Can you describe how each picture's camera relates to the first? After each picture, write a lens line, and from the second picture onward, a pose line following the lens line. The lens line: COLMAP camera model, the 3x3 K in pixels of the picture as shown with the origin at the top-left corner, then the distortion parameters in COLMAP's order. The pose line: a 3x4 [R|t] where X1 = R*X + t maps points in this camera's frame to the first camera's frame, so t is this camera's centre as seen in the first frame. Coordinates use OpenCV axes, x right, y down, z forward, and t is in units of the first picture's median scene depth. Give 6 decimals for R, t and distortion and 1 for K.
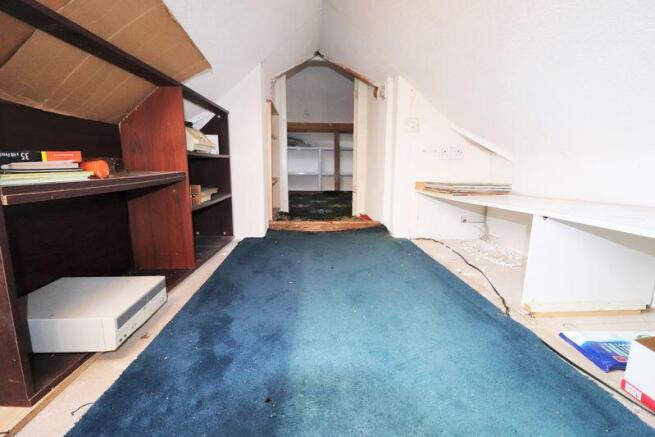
lens RADIAL K [[306.5, 0, 330.4], [0, 306.5, 214.0], [0, 0, 1]] dist [0.002754, -0.013032]
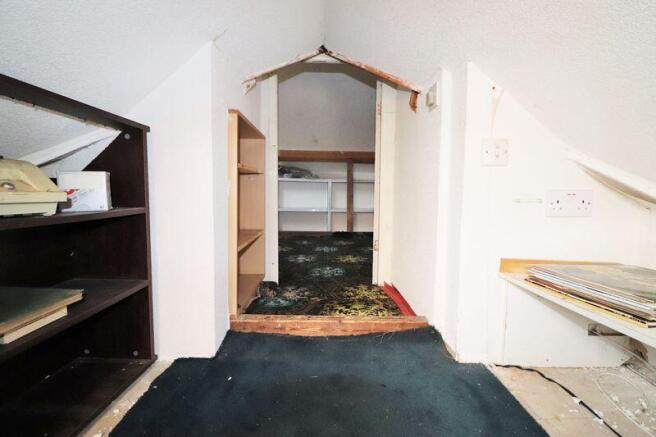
lens RADIAL K [[306.9, 0, 330.9], [0, 306.9, 214.0], [0, 0, 1]] dist [0.002754, -0.013032]
pose [[0.999189, 0.008118, -0.039447, 0.005851], [-0.011587, 0.996008, -0.088504, -0.102133], [0.038571, 0.088890, 0.995294, 0.360168]]
